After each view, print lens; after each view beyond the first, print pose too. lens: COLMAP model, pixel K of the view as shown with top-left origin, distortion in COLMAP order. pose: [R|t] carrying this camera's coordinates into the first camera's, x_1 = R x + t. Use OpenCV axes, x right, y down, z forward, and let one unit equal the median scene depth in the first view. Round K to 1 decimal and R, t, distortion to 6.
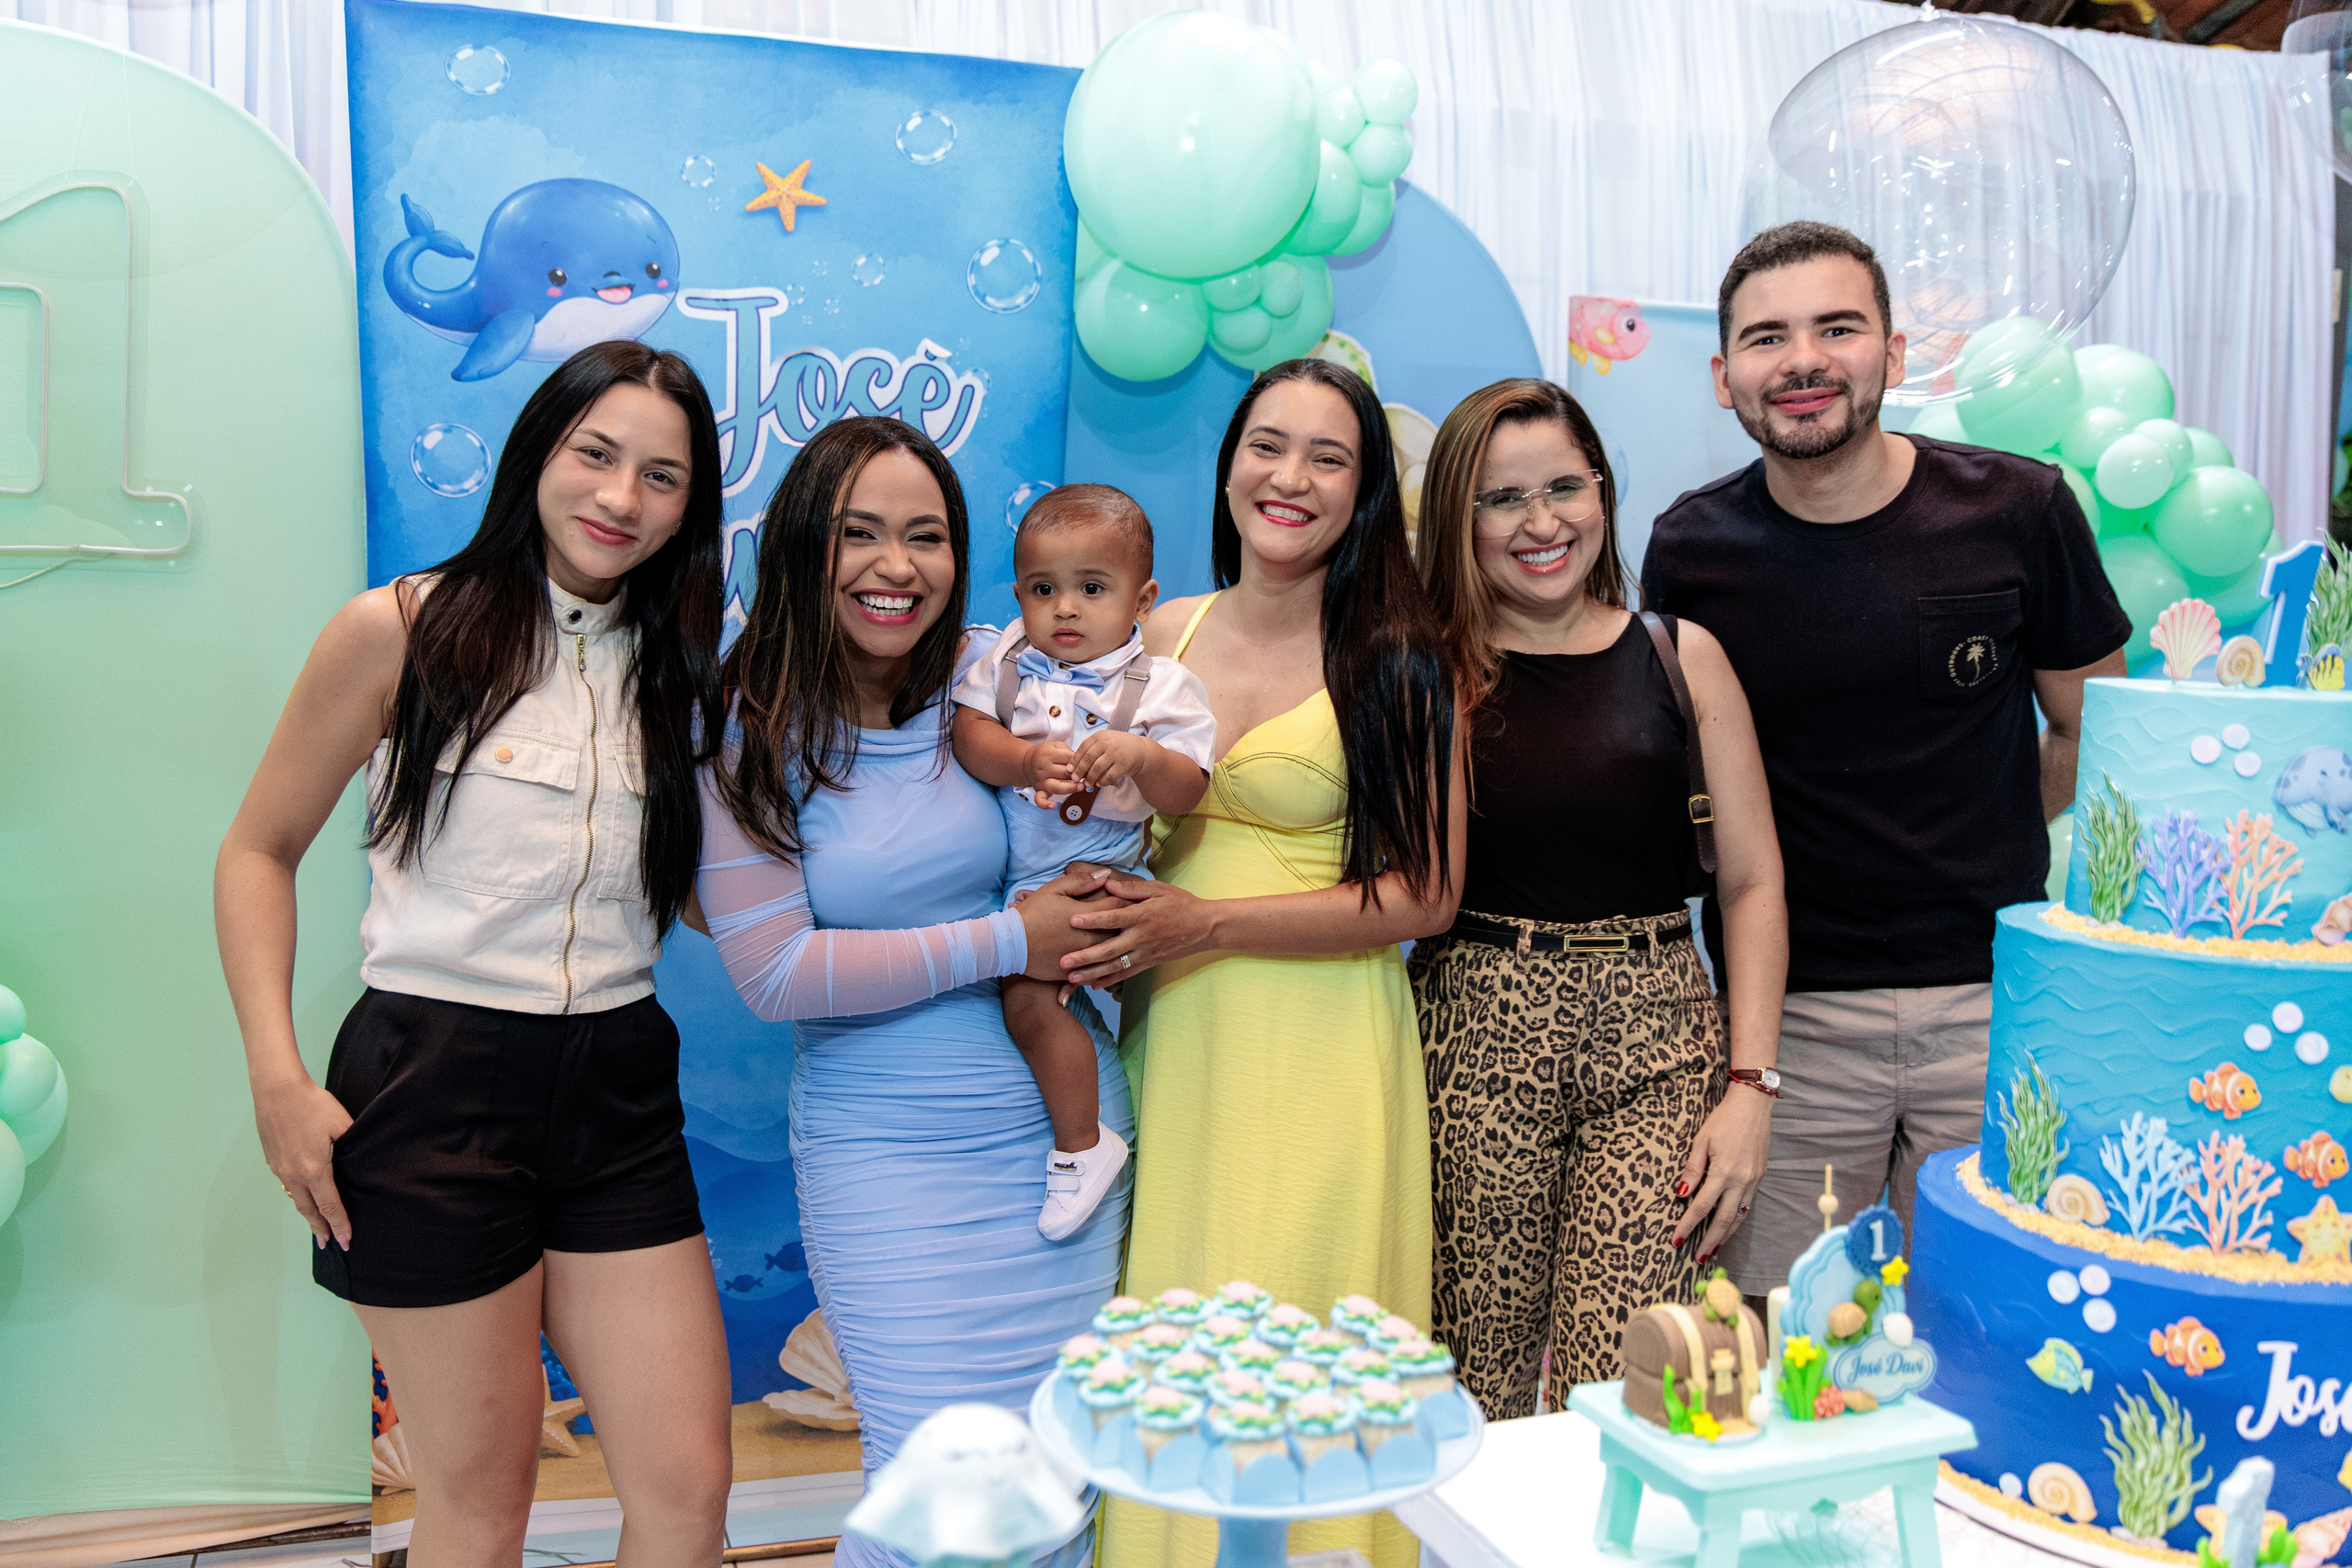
lens RADIAL K [[1988.4, 0, 1185.1], [0, 1988.4, 792.6], [0, 0, 1]] dist [-0.001137, 0.005456]
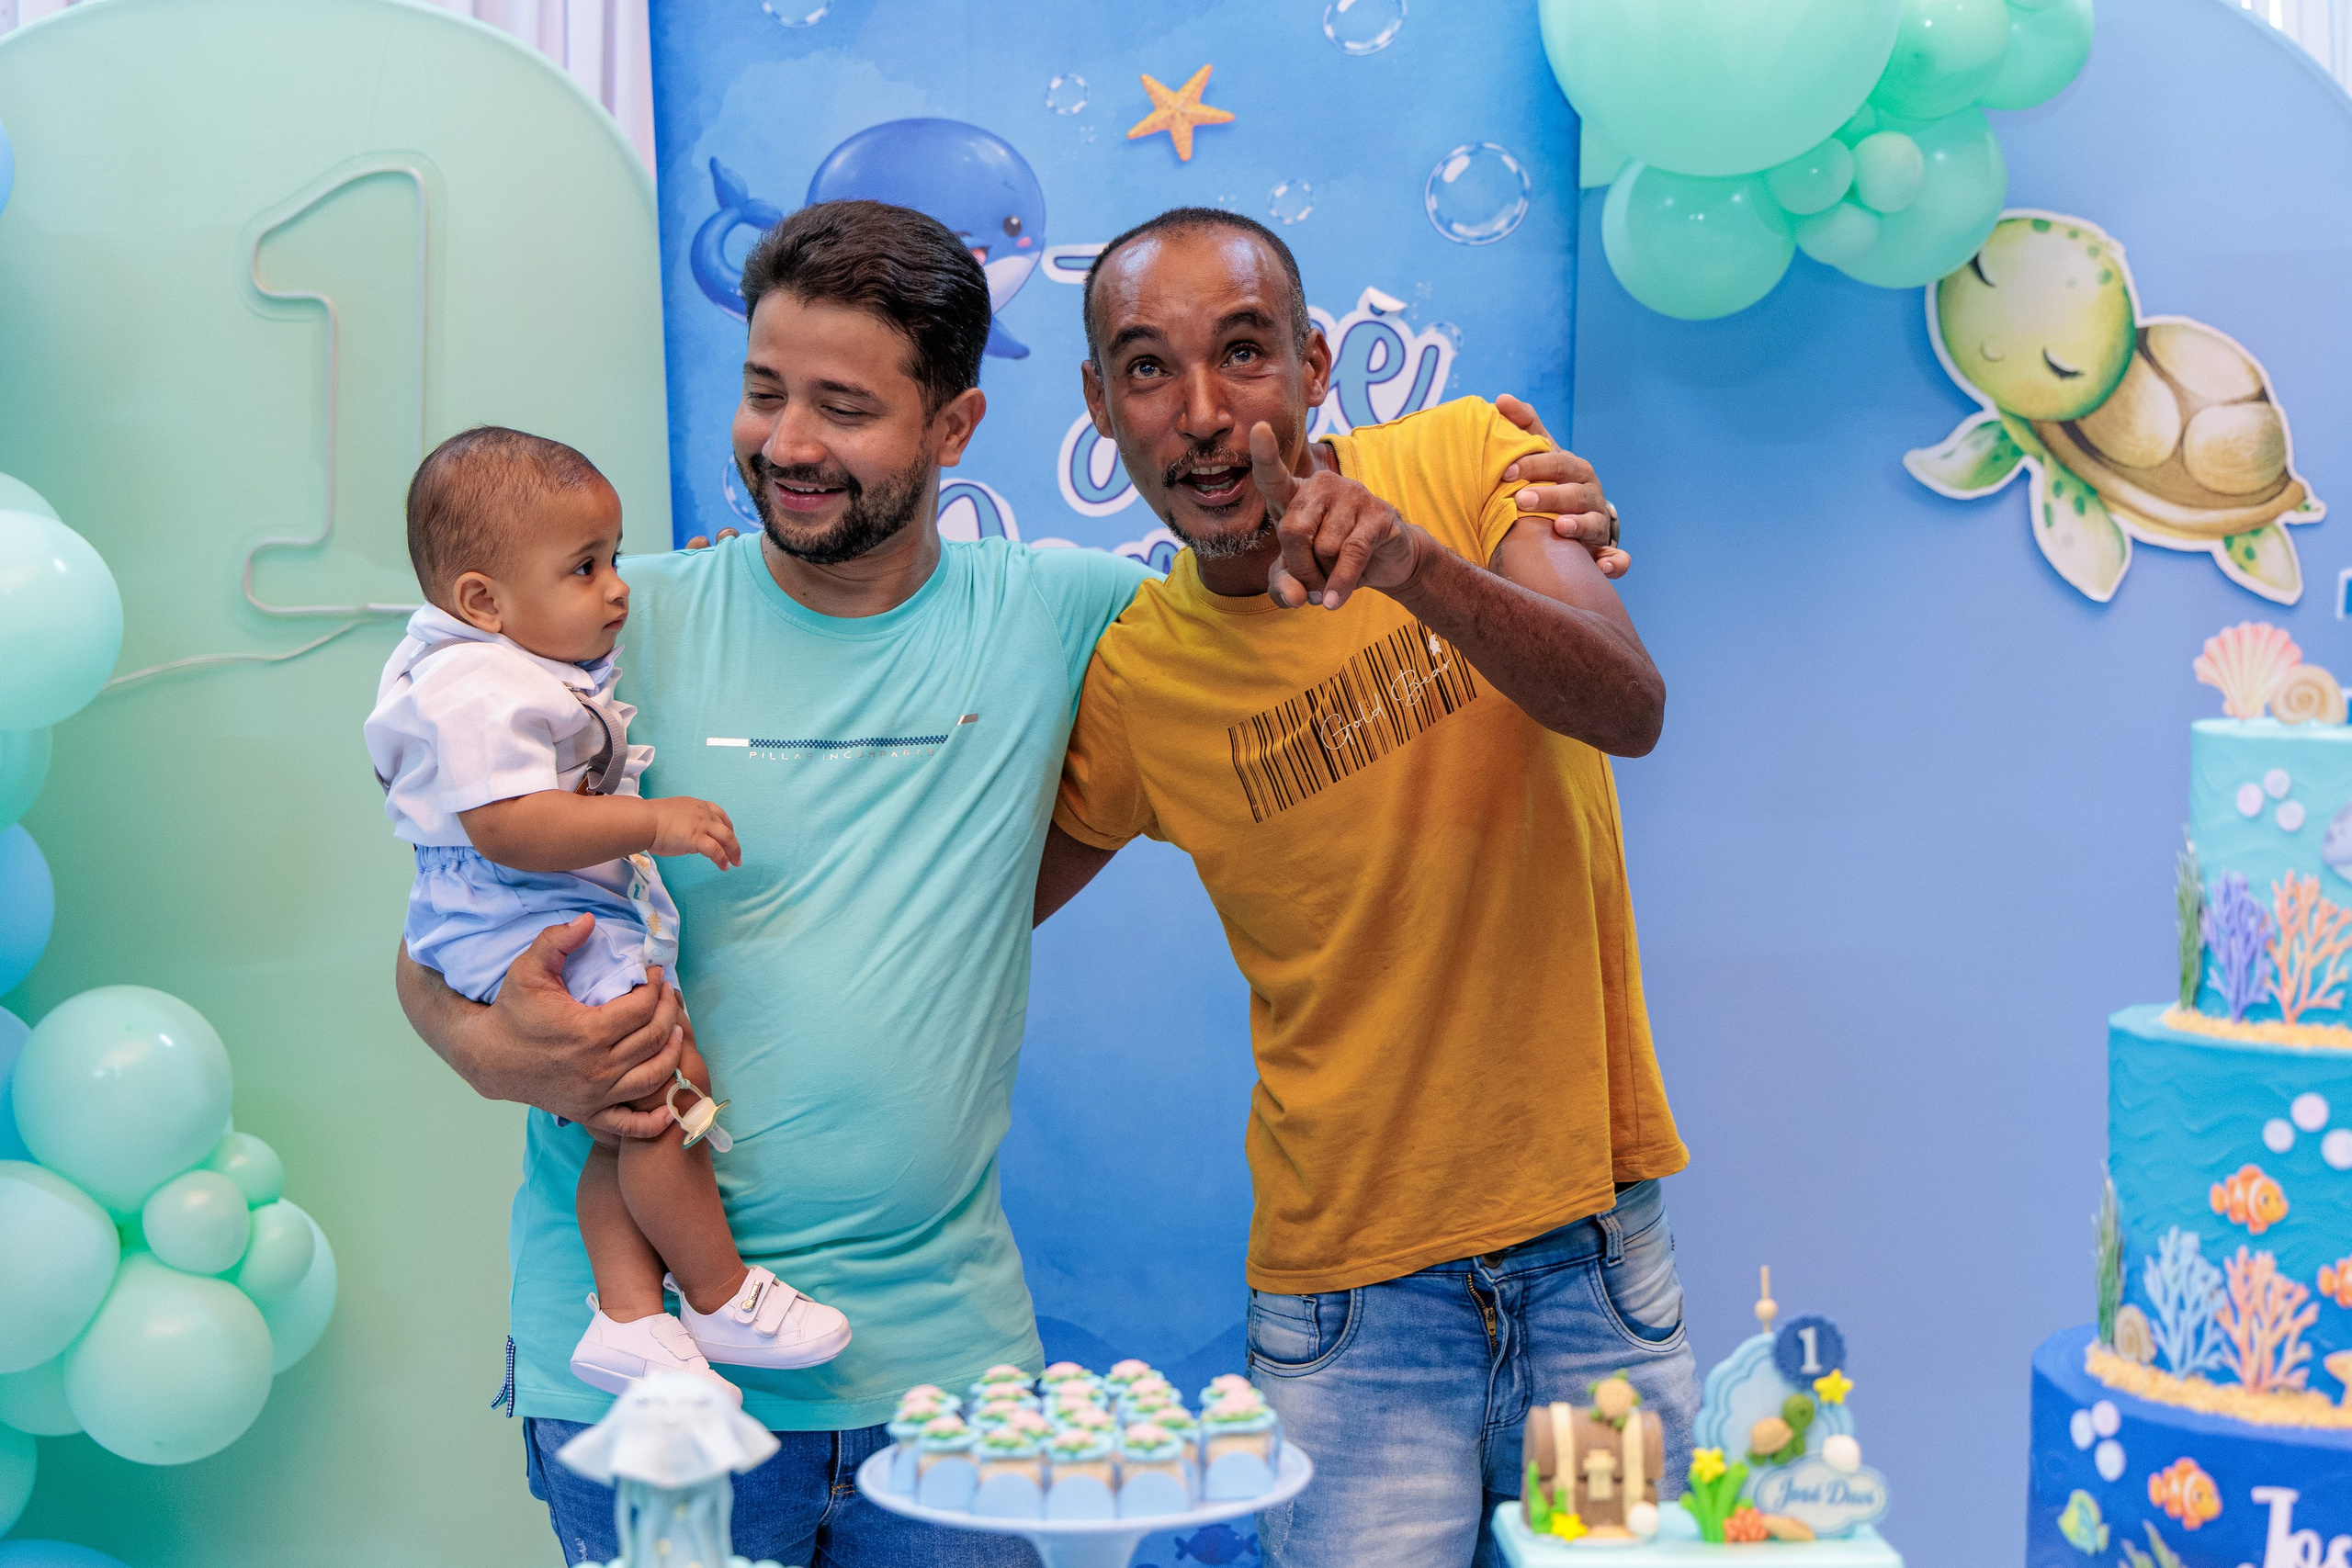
lens RADIAL K [[3547.4, 0, 1176.0], [0, 3547.4, 784.0], [0, 0, 1]] dist [0.001465, 0.012076]
pose [[0.937294, -0.014585, -0.348234, 0.604841], [-0.002738, 0.998785, -0.049203, 0.046727], [0.348528, 0.047071, 0.936116, -0.574885]]
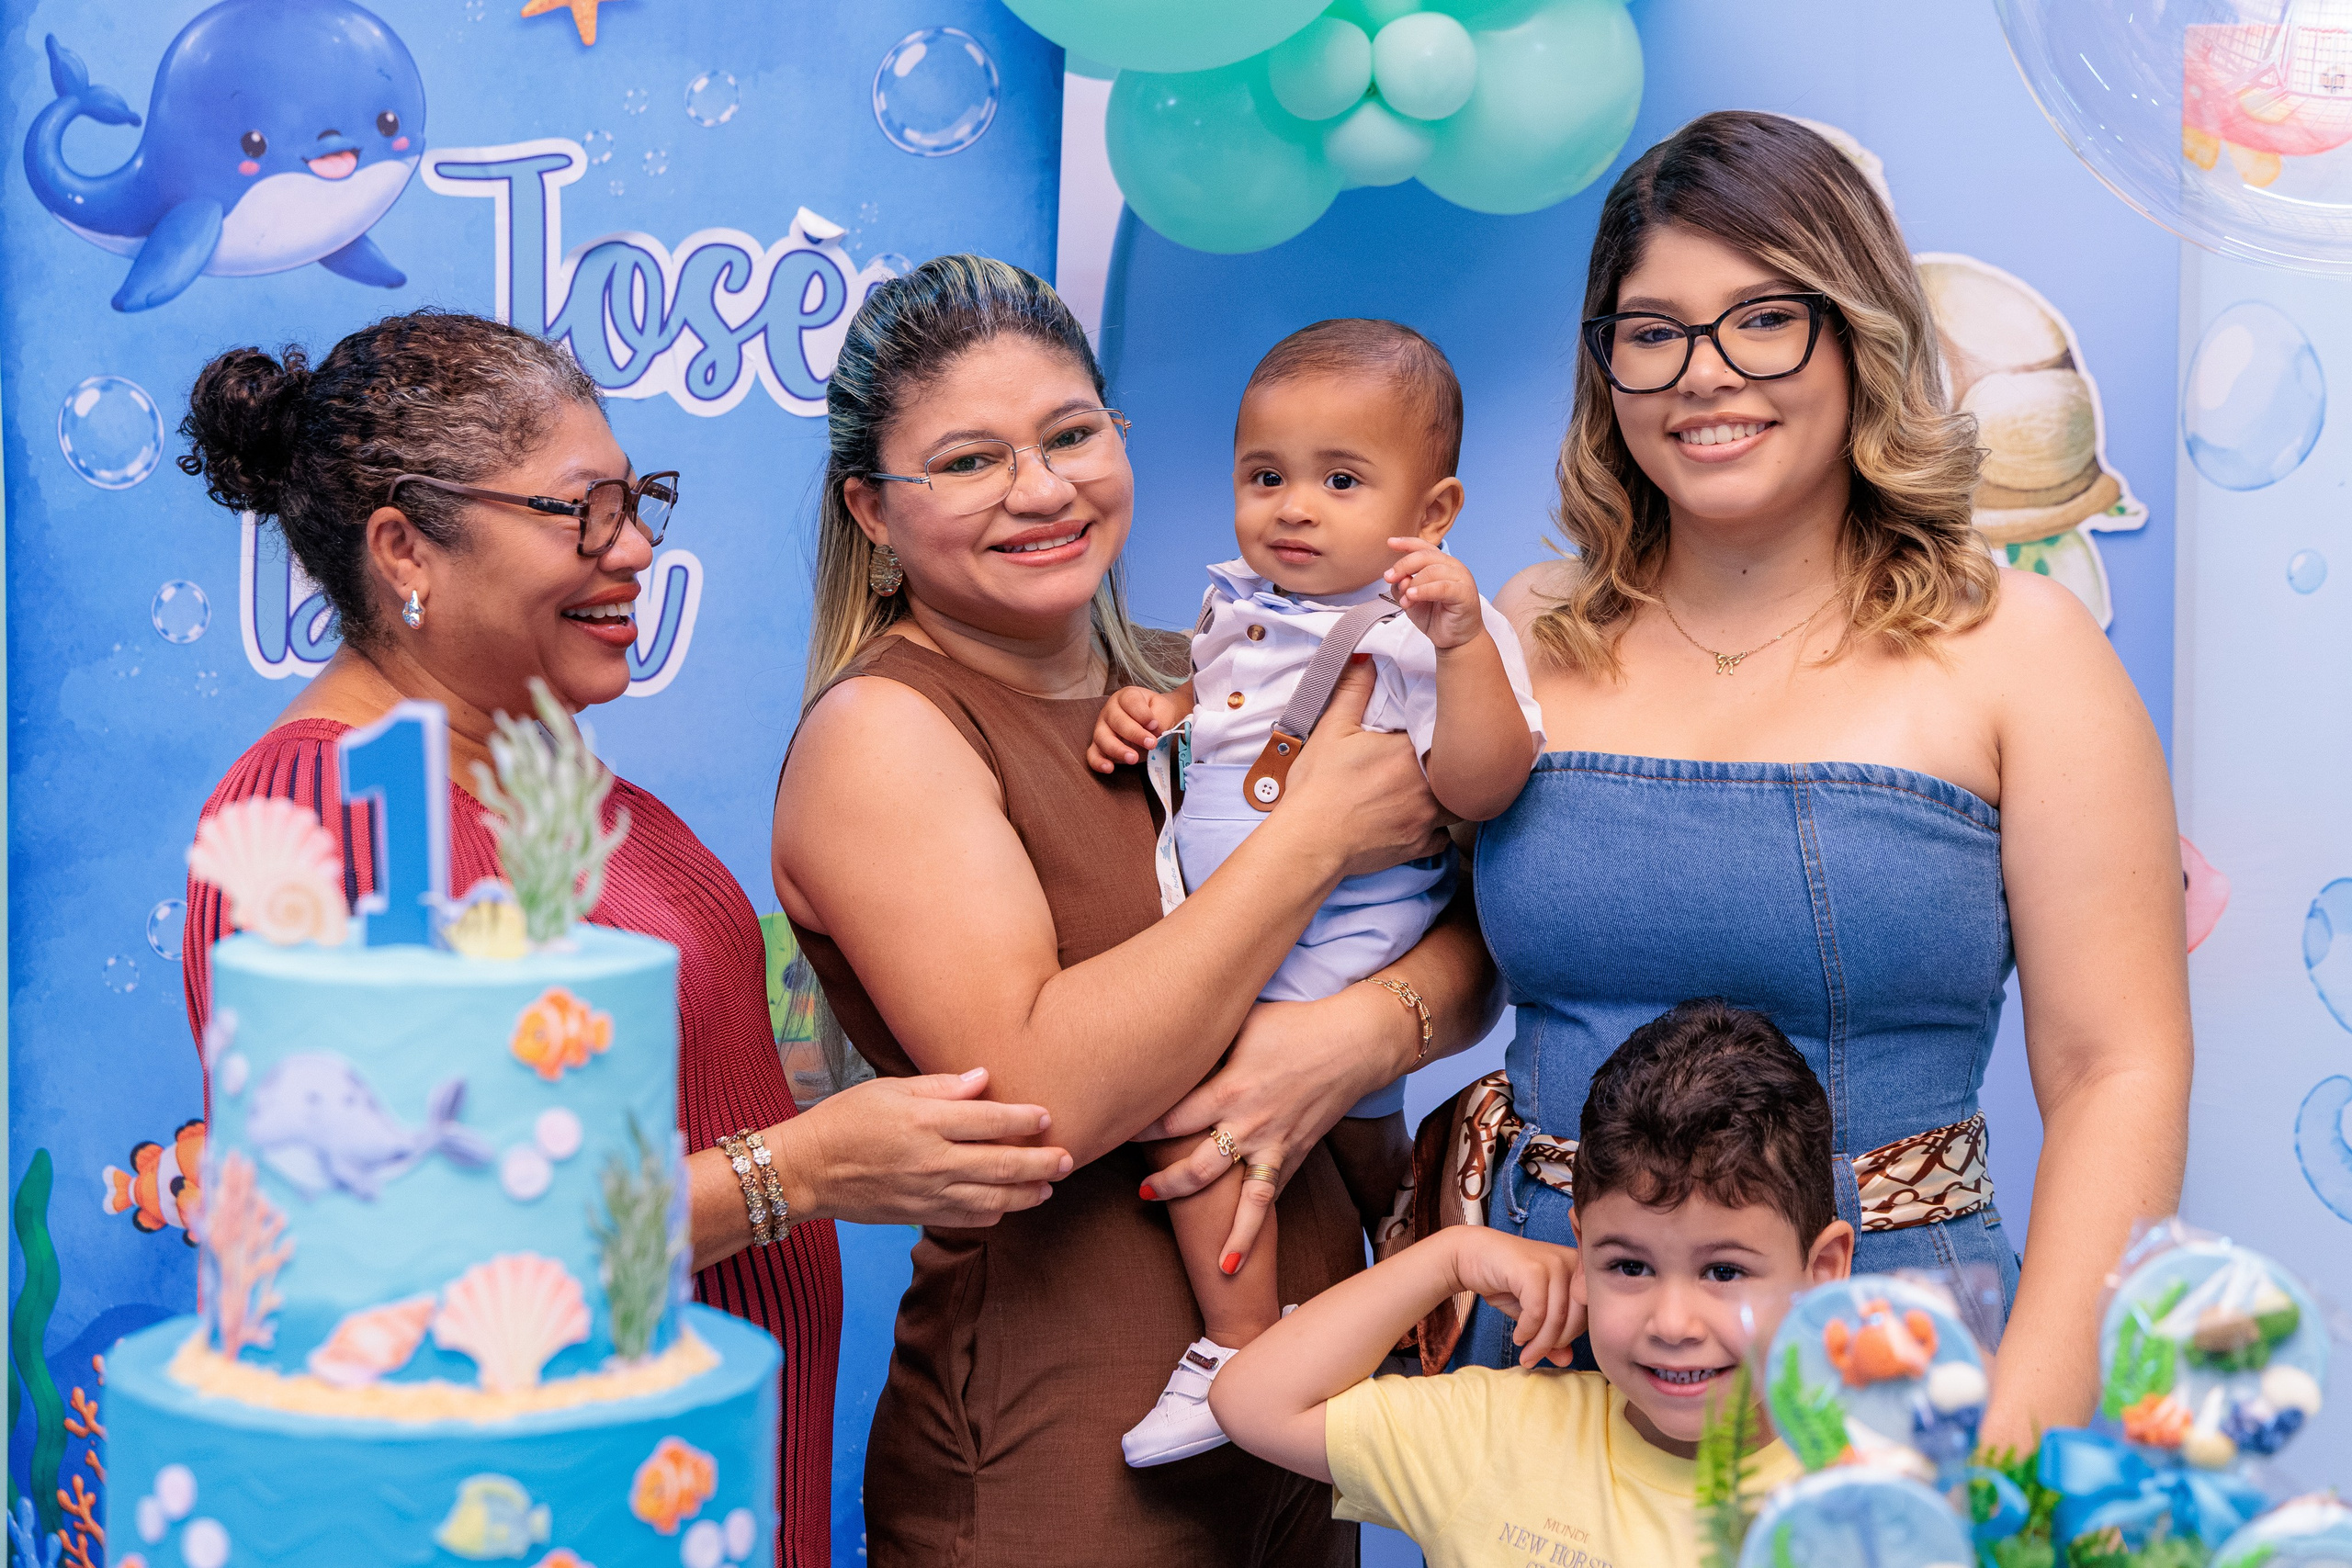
lens RADIAL K [[4134.1, 0, 1176.0], [0, 4134.1, 784.0], [0, 0, 1]] dist [0.082084, -0.274471]
pose [[0.854790, 0.031087, -0.518042, 1.415769], [-0.049725, 0.998518, -0.022128, -0.088468], [0.516586, 0.044675, 0.855069, 0.051612]]
